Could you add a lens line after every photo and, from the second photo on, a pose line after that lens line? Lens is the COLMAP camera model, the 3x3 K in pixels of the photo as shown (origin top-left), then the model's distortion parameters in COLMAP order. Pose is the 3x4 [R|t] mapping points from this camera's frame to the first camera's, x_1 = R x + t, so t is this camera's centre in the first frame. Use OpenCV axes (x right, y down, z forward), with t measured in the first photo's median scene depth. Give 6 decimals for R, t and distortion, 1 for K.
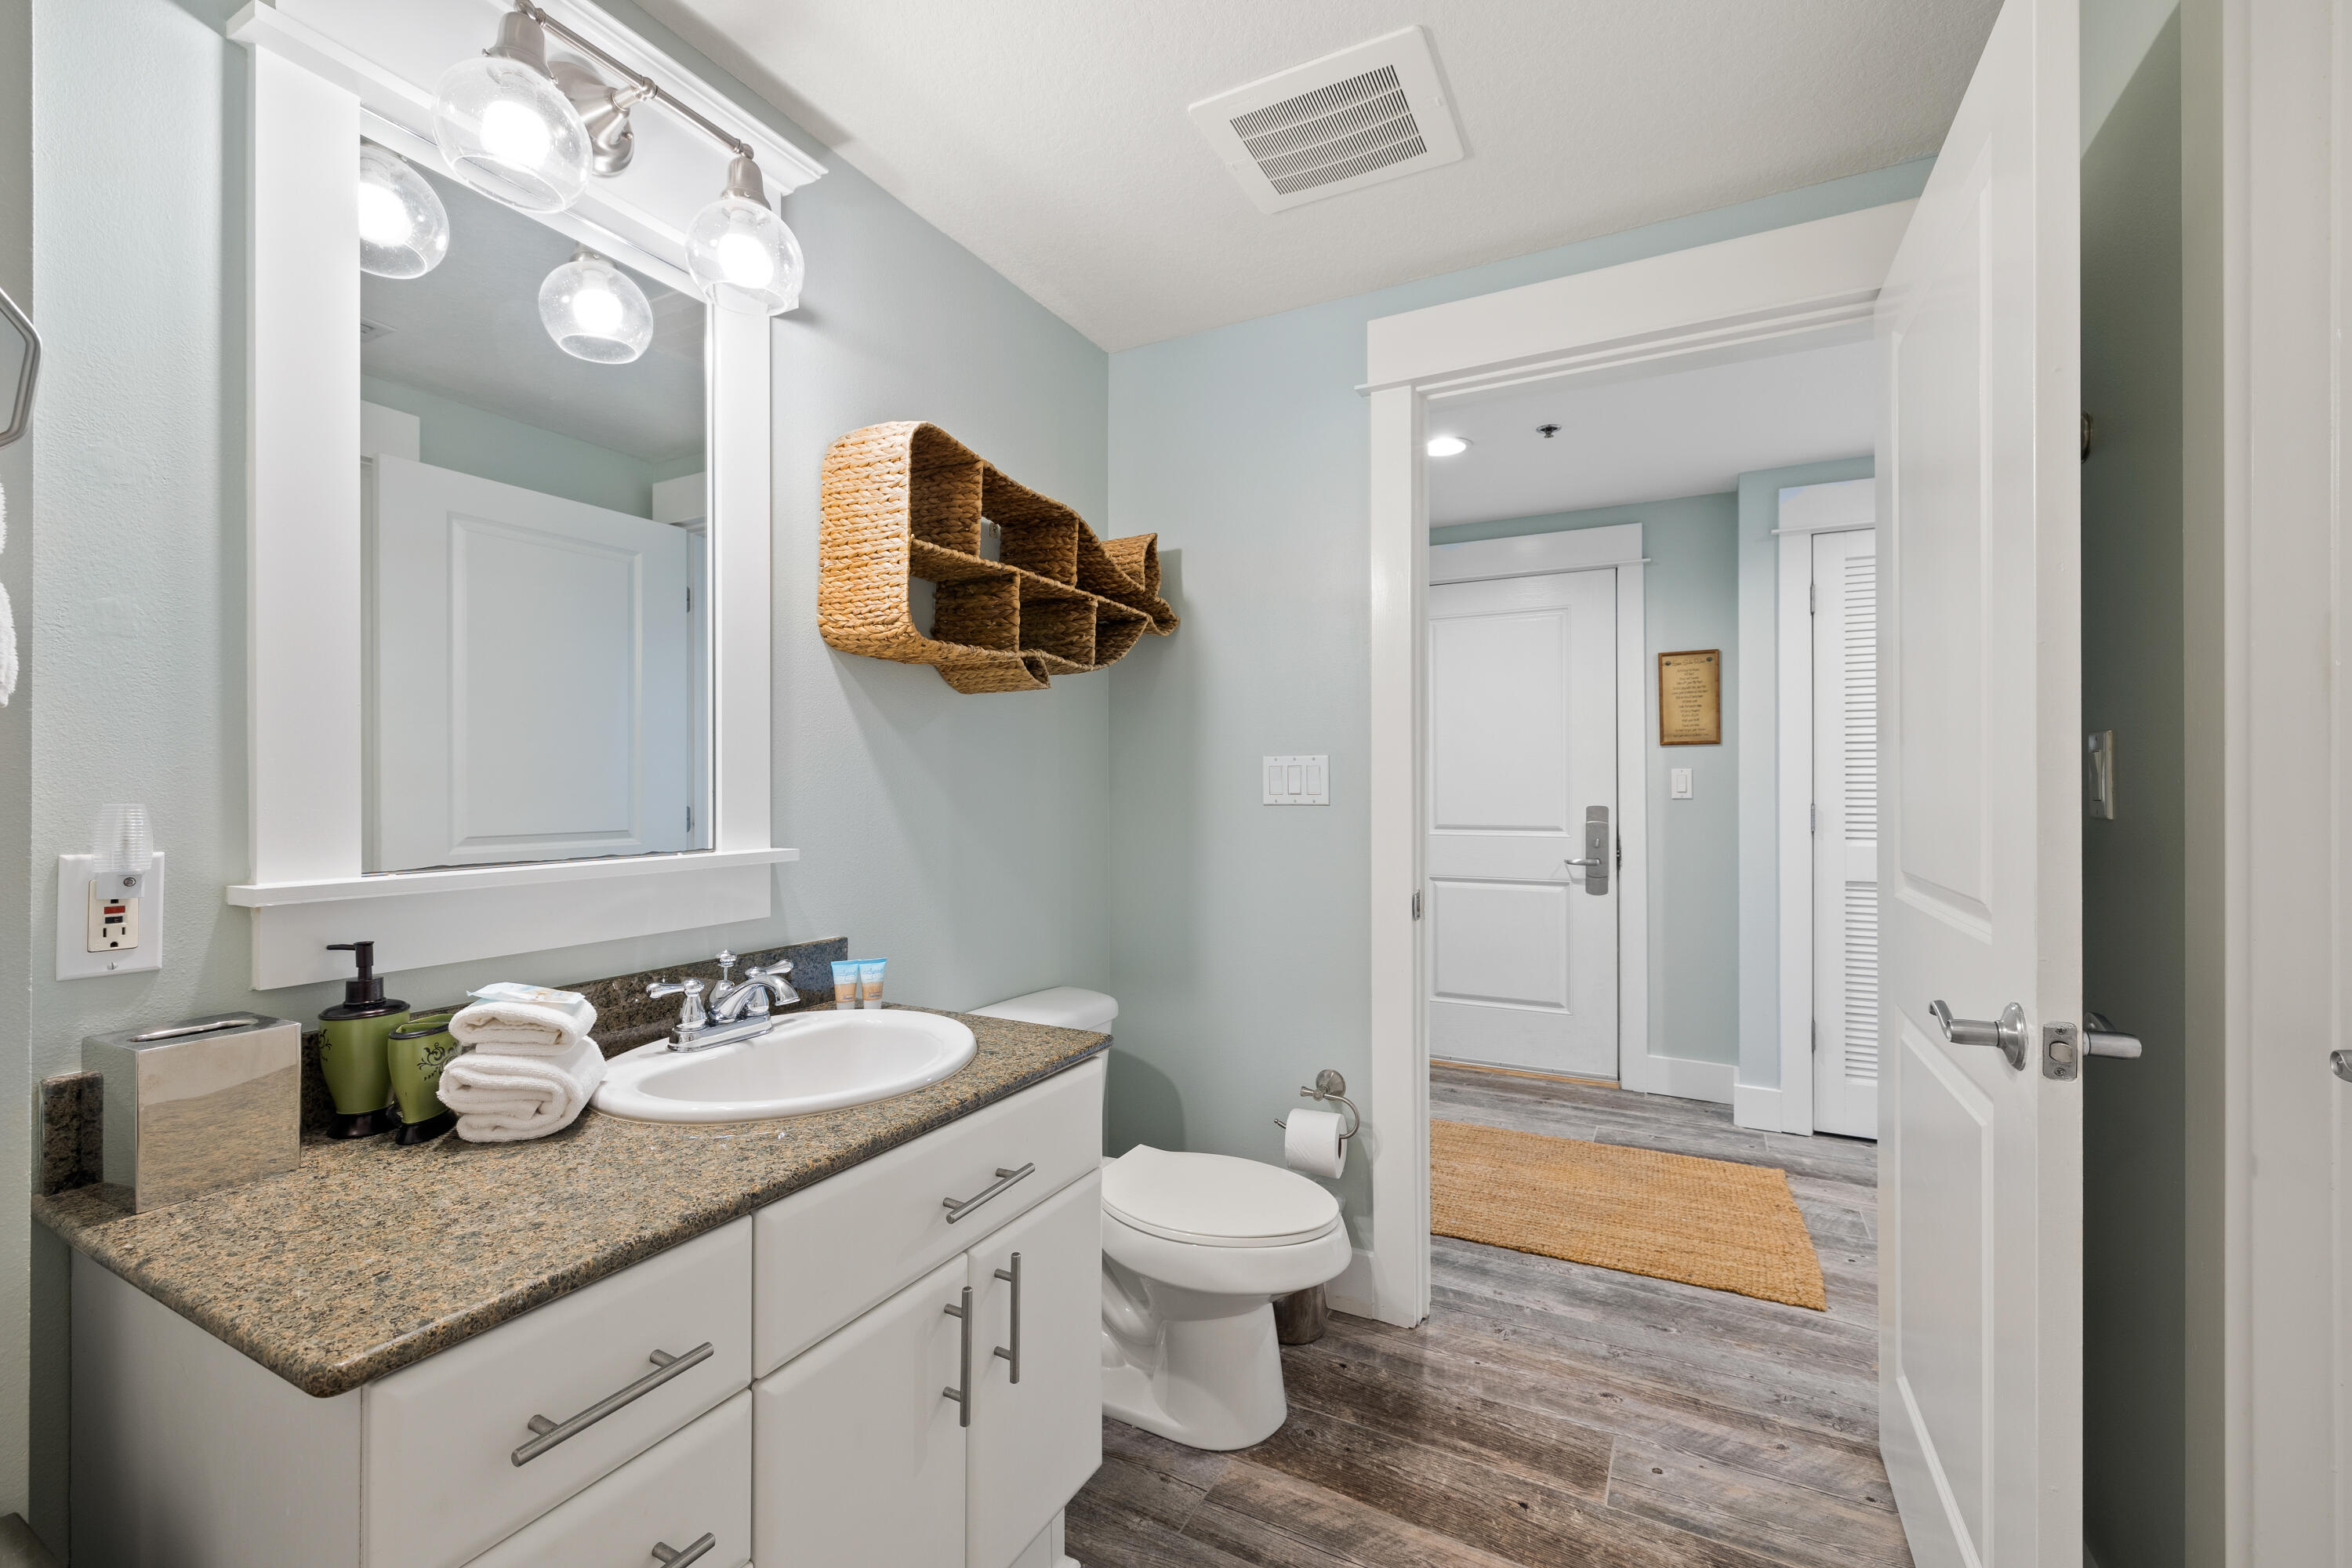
lens RADIAL K [[1005.4, 0, 1184.4], [0, 1005.4, 792.1], [0, 0, 1]] dist [0.000600, -0.000651]
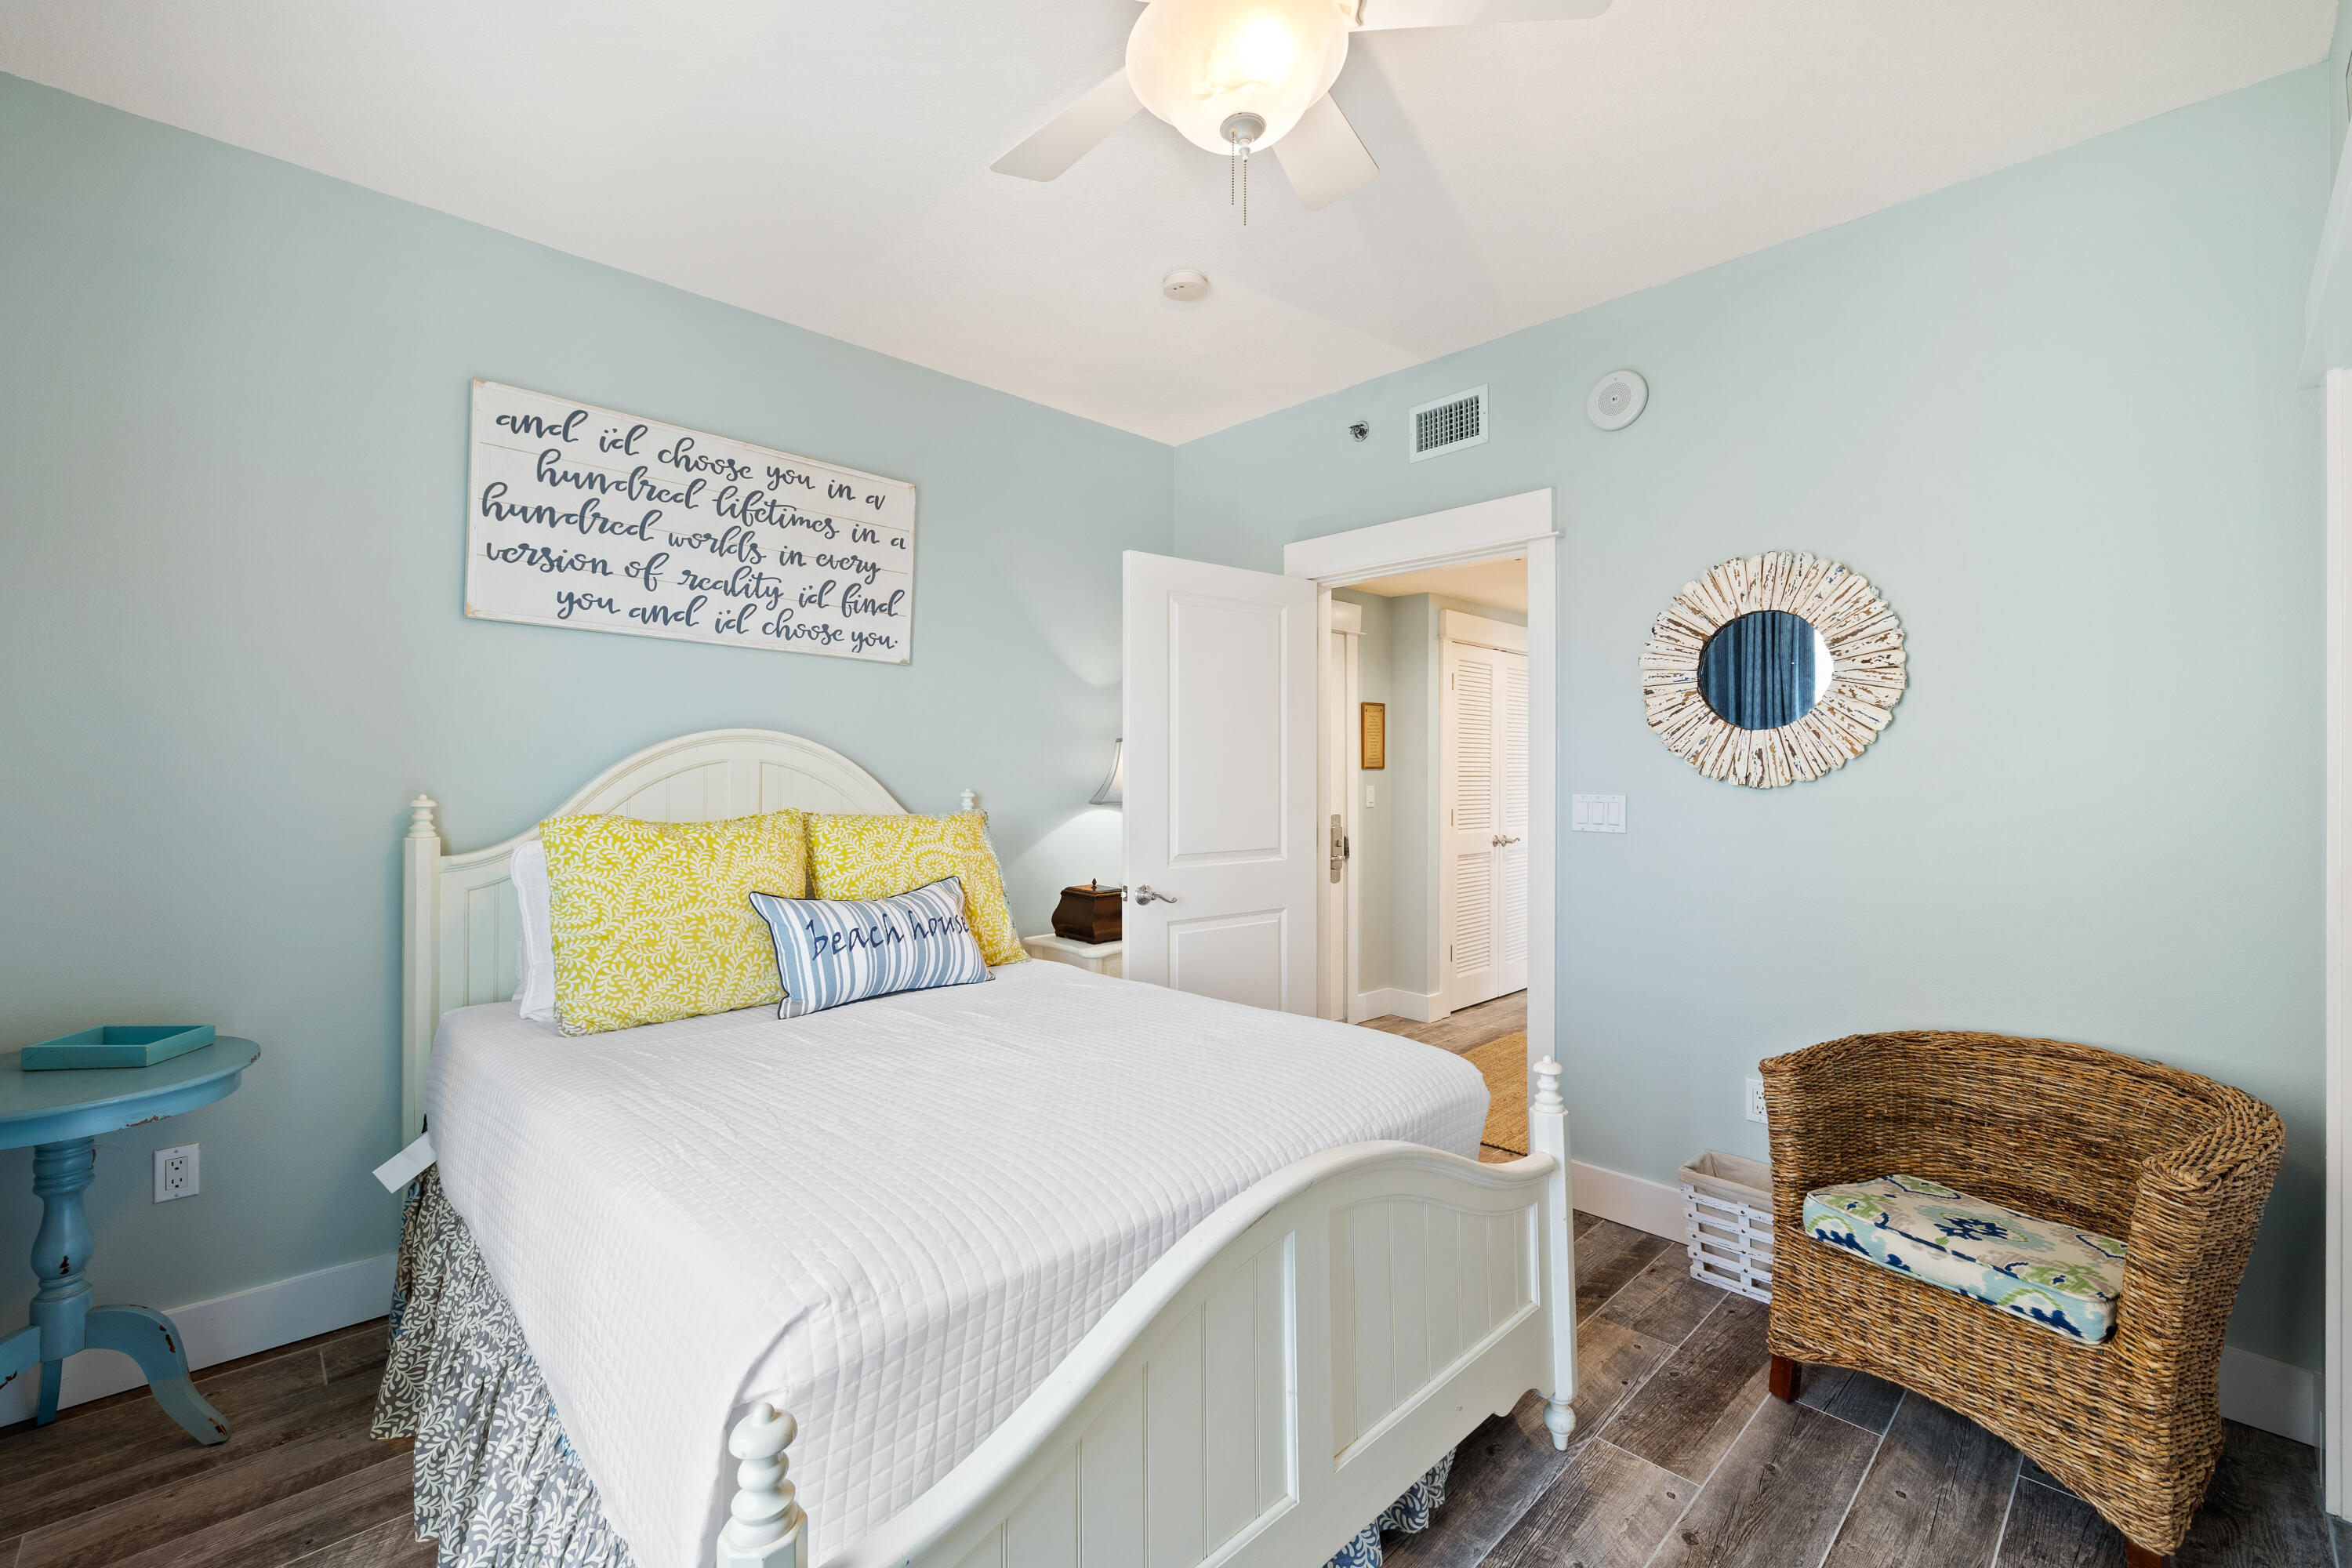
lens RADIAL K [[991.1, 0, 1173.3], [0, 991.1, 774.2], [0, 0, 1]] dist [0.001704, -0.000286]
pose [[0.326241, -0.002590, 0.945283, -0.904329], [0.001411, 0.999996, 0.002253, -0.043267], [-0.945286, 0.000599, 0.326244, 0.808058]]
